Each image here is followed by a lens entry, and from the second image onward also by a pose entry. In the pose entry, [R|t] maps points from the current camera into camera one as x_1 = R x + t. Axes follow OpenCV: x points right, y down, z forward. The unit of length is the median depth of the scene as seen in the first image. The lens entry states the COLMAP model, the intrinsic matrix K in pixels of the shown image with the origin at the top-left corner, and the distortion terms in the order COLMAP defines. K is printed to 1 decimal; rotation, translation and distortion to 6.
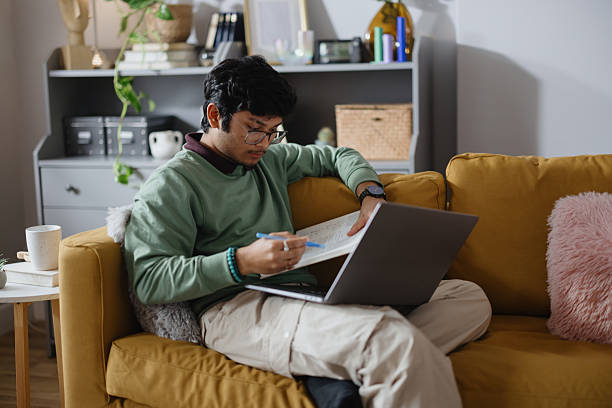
lens RADIAL K [[942.8, 0, 306.0], [0, 942.8, 204.0], [0, 0, 1]] dist [-0.033649, -0.086379]
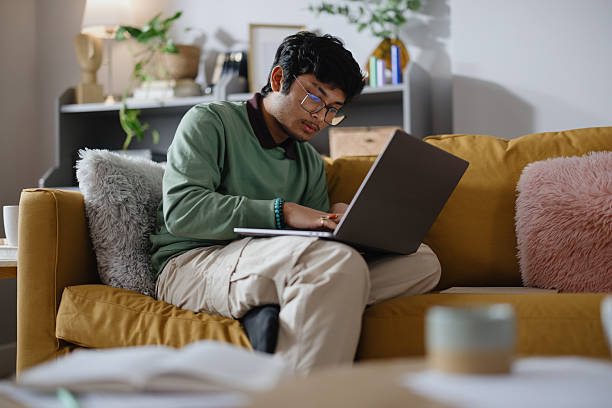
lens RADIAL K [[942.8, 0, 306.0], [0, 942.8, 204.0], [0, 0, 1]] dist [-0.033649, -0.086379]
pose [[0.997403, 0.011335, -0.071129, 0.081466], [-0.023507, 0.984692, -0.172709, 0.155364], [0.068082, 0.173933, 0.982401, 0.015834]]
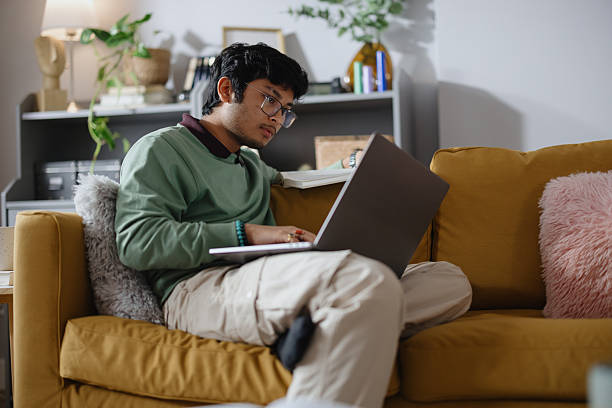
lens RADIAL K [[942.8, 0, 306.0], [0, 942.8, 204.0], [0, 0, 1]] dist [-0.033649, -0.086379]
pose [[0.999852, 0.001625, 0.017111, 0.005659], [0.001320, 0.985320, -0.170715, 0.132483], [-0.017137, 0.170712, 0.985172, 0.055256]]
